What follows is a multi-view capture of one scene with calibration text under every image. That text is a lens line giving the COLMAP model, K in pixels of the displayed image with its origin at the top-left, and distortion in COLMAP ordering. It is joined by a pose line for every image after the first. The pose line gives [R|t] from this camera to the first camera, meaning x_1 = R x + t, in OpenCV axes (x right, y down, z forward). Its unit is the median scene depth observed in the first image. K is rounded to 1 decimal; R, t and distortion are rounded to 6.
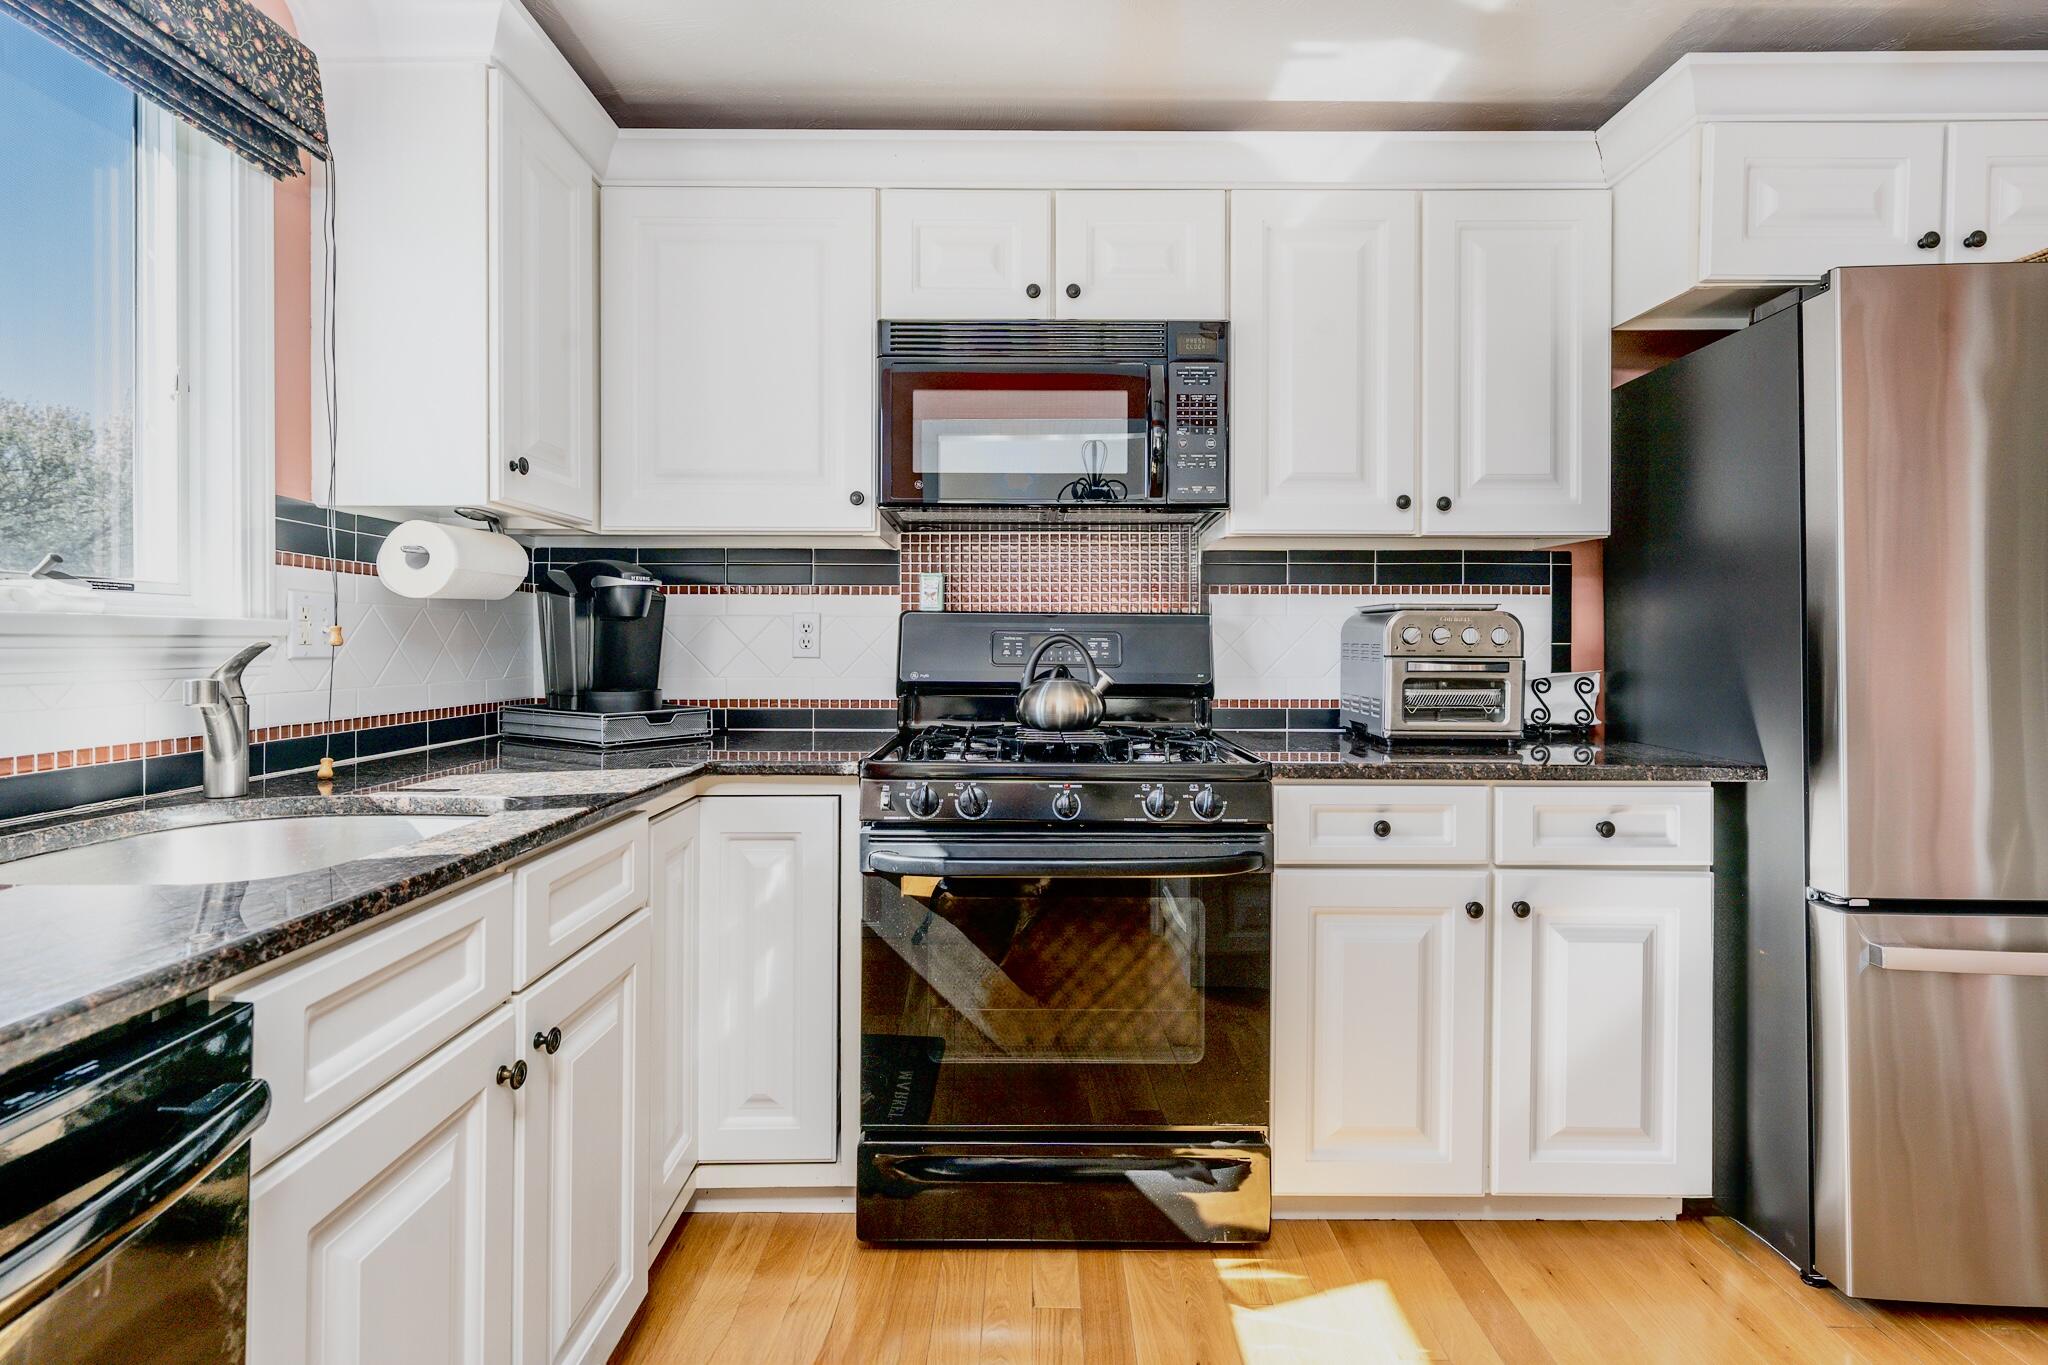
lens RADIAL K [[991.4, 0, 1021.6], [0, 991.4, 645.9], [0, 0, 1]] dist [-0.000064, 0.000210]
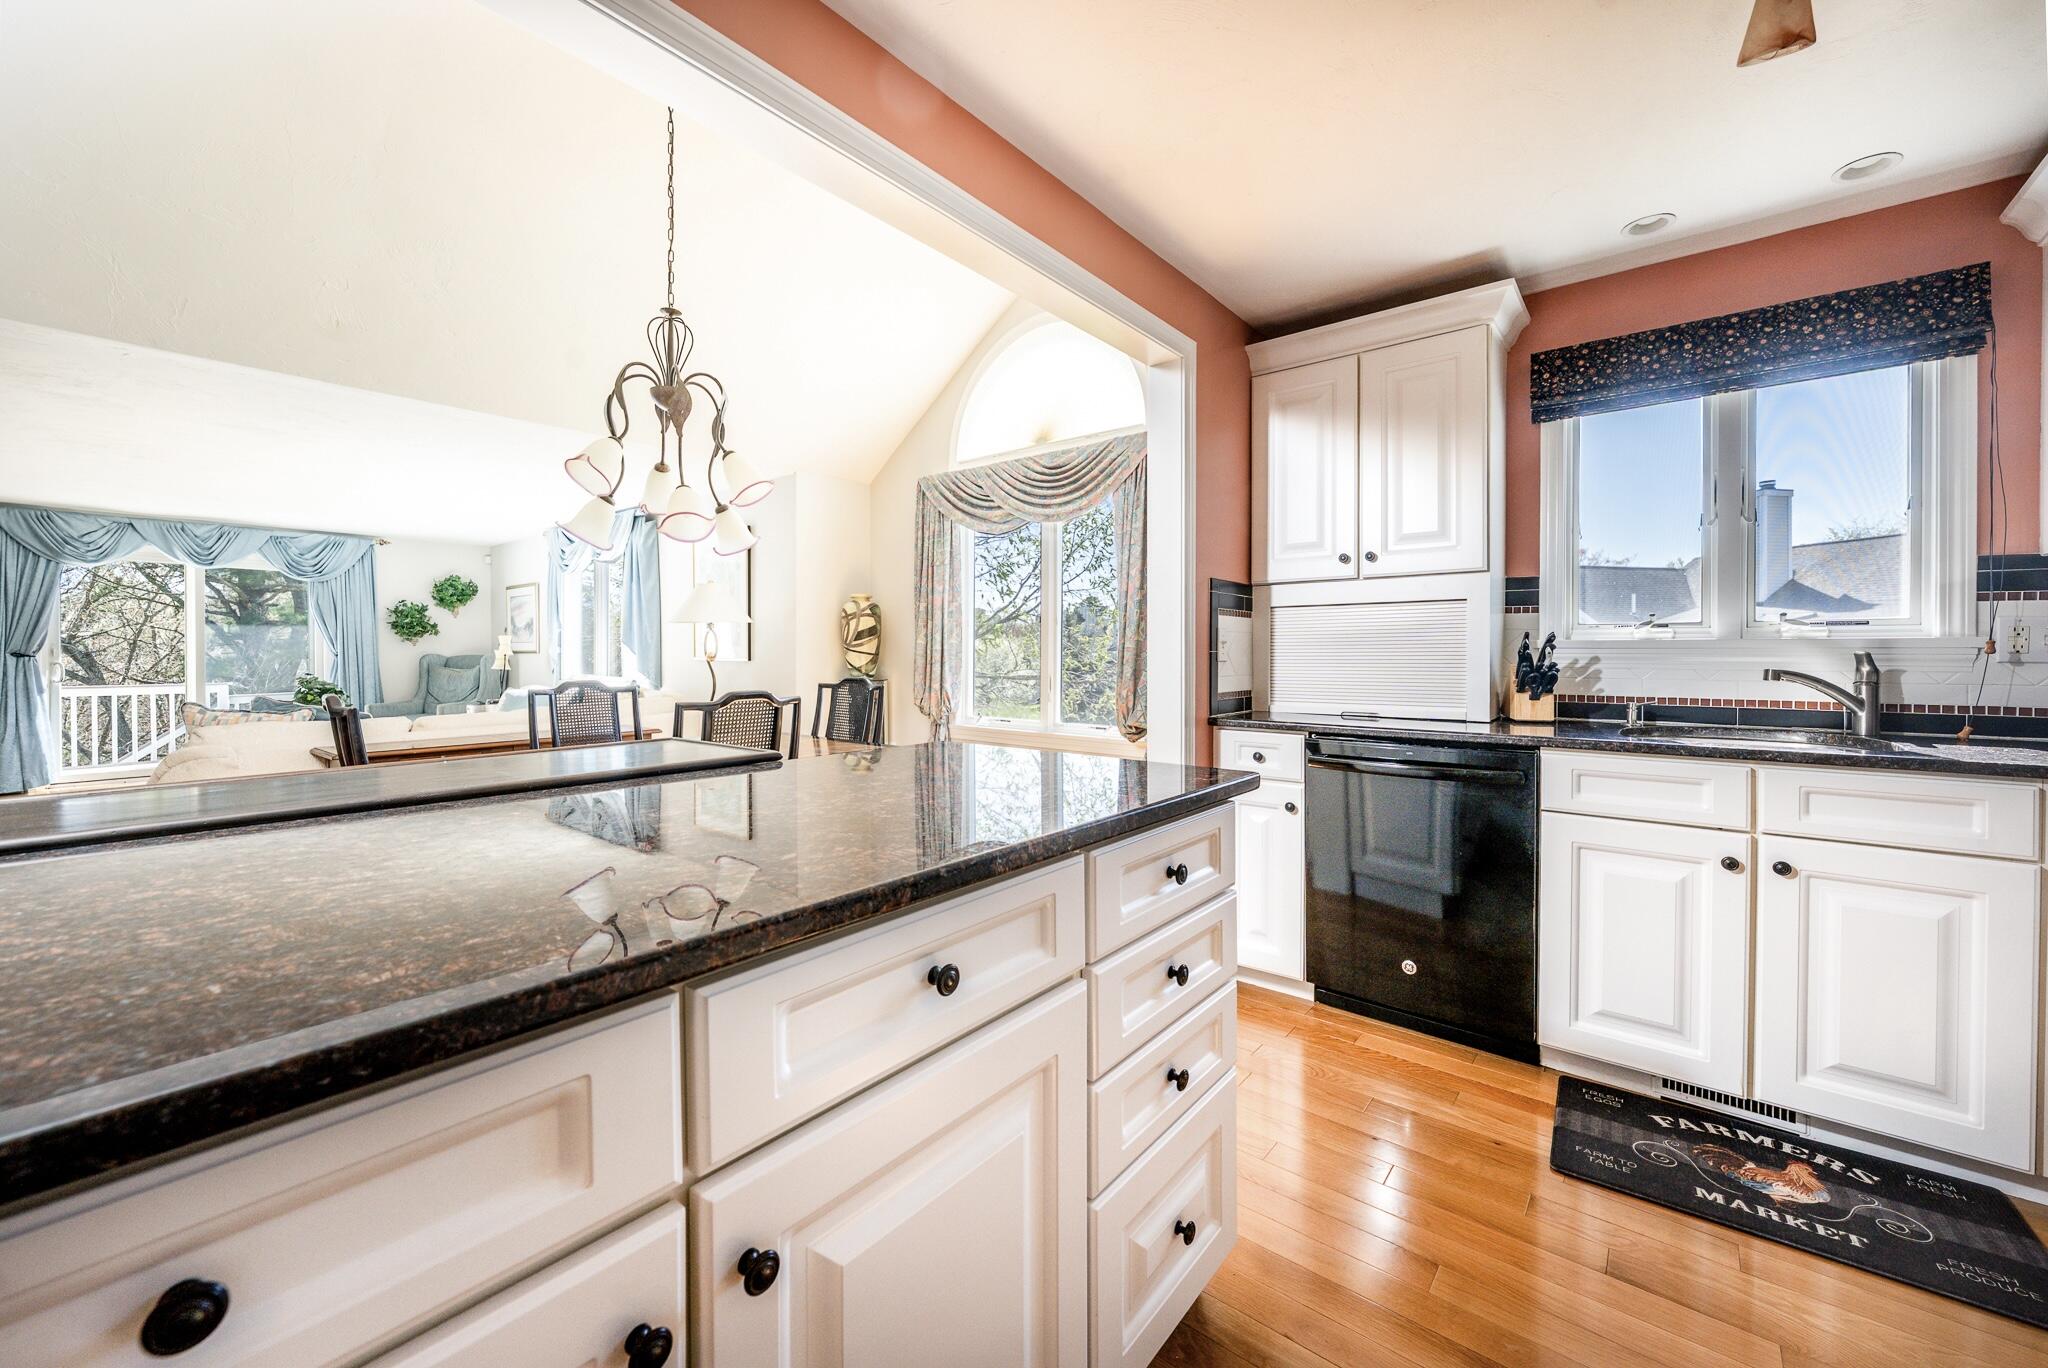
lens RADIAL K [[803.9, 0, 1022.0], [0, 803.9, 656.7], [0, 0, 1]] dist [-0.003783, 0.000818]
pose [[-0.630905, 0.001307, -0.775859, 1.089807], [-0.006651, 0.999953, 0.007093, 0.005714], [0.775832, 0.009635, -0.630866, 0.591209]]
